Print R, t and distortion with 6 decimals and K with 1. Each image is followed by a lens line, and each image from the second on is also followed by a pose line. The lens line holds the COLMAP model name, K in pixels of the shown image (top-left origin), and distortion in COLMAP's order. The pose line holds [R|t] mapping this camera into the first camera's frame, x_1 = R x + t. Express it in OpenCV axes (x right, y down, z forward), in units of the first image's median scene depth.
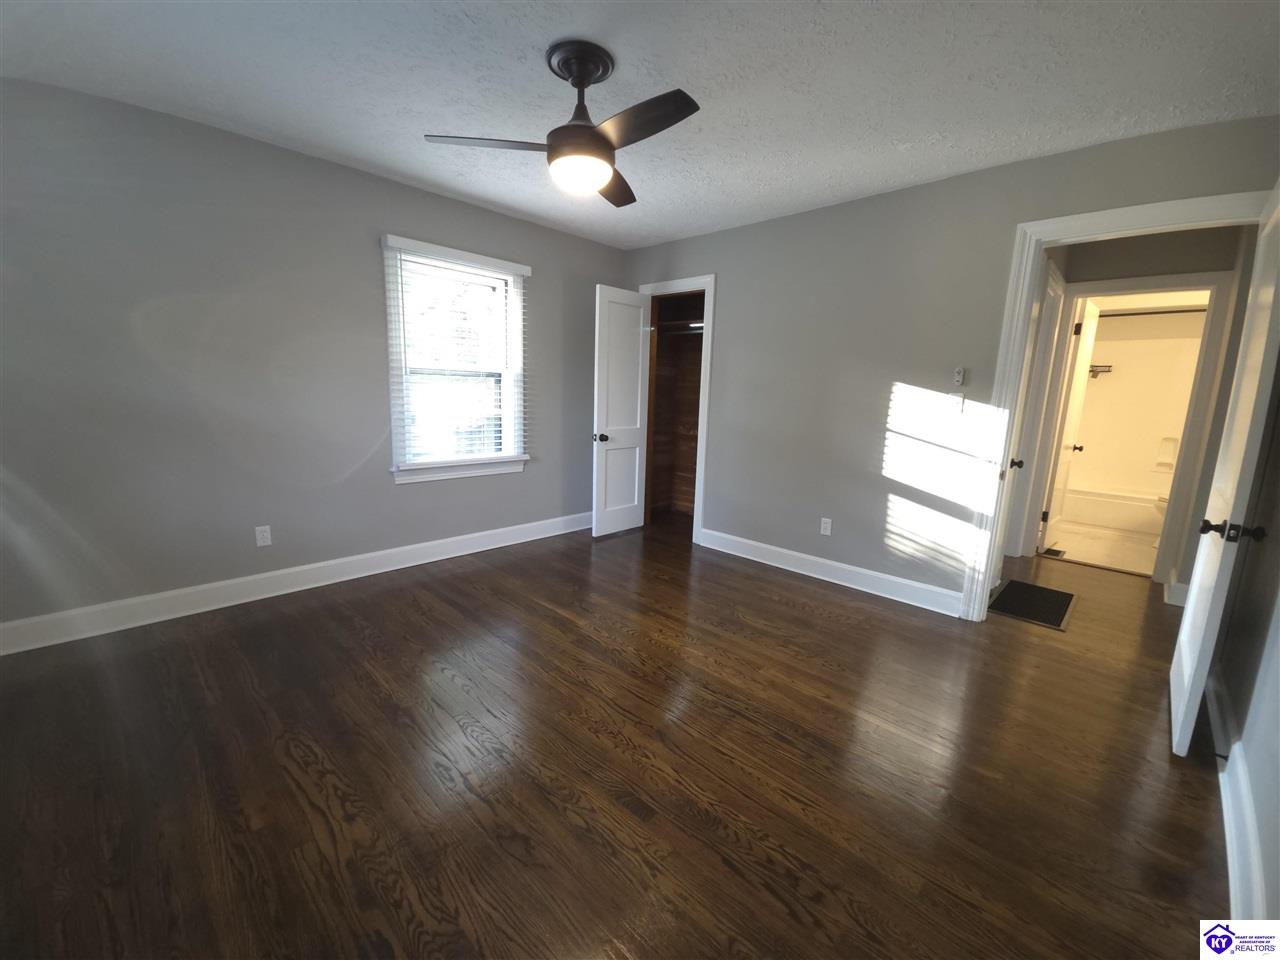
lens RADIAL K [[523.0, 0, 640.8], [0, 523.0, 471.2], [0, 0, 1]] dist [0.000174, 0.000098]
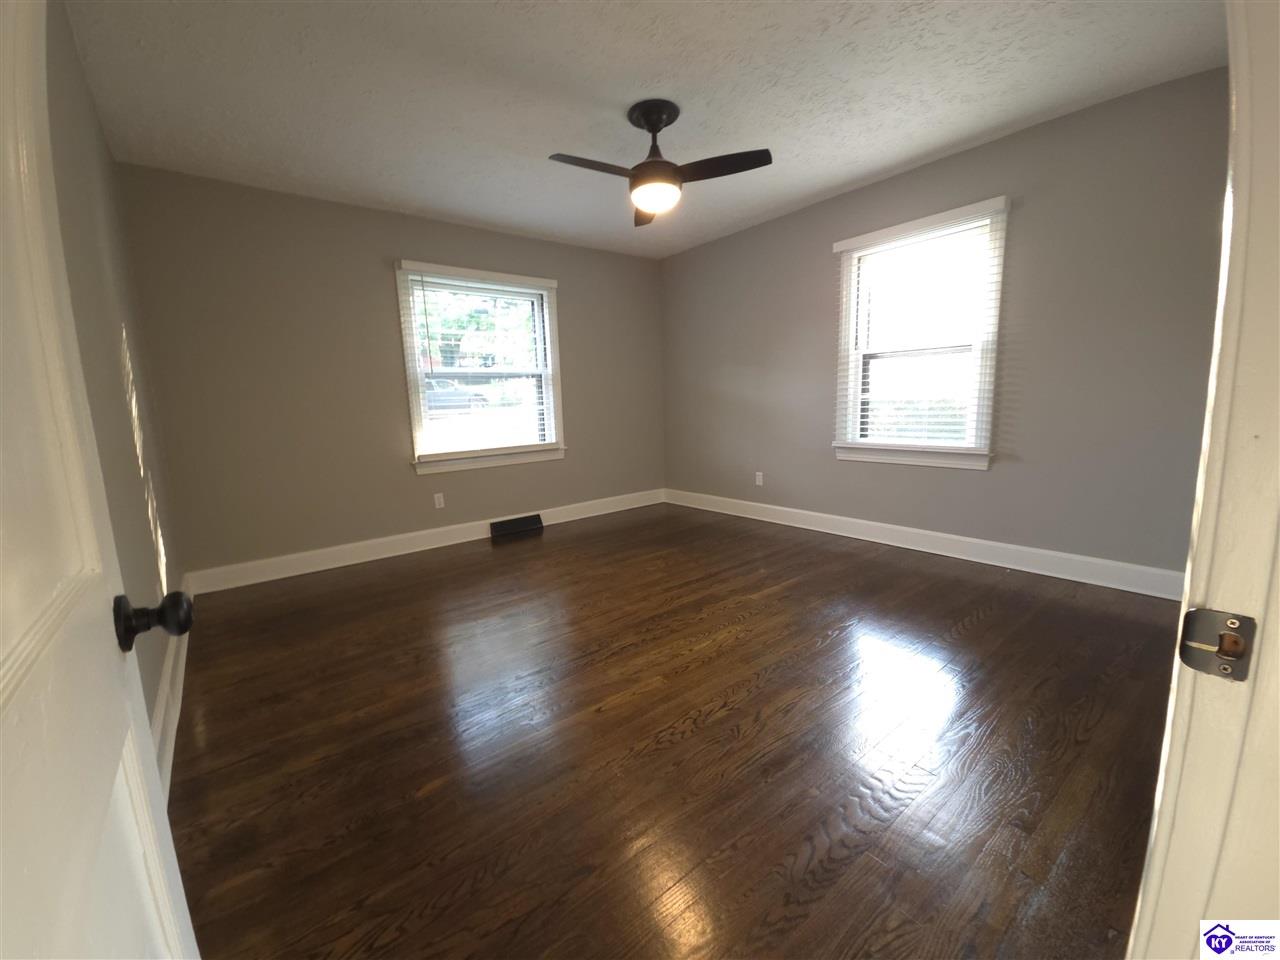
lens RADIAL K [[523.4, 0, 635.6], [0, 523.4, 478.8], [0, 0, 1]] dist [0.012355, 0.000172]
pose [[-0.127654, 0.123042, -0.984157, 0.852131], [-0.118616, 0.983259, 0.138316, -0.046379], [0.984700, 0.134393, -0.110922, 0.823519]]
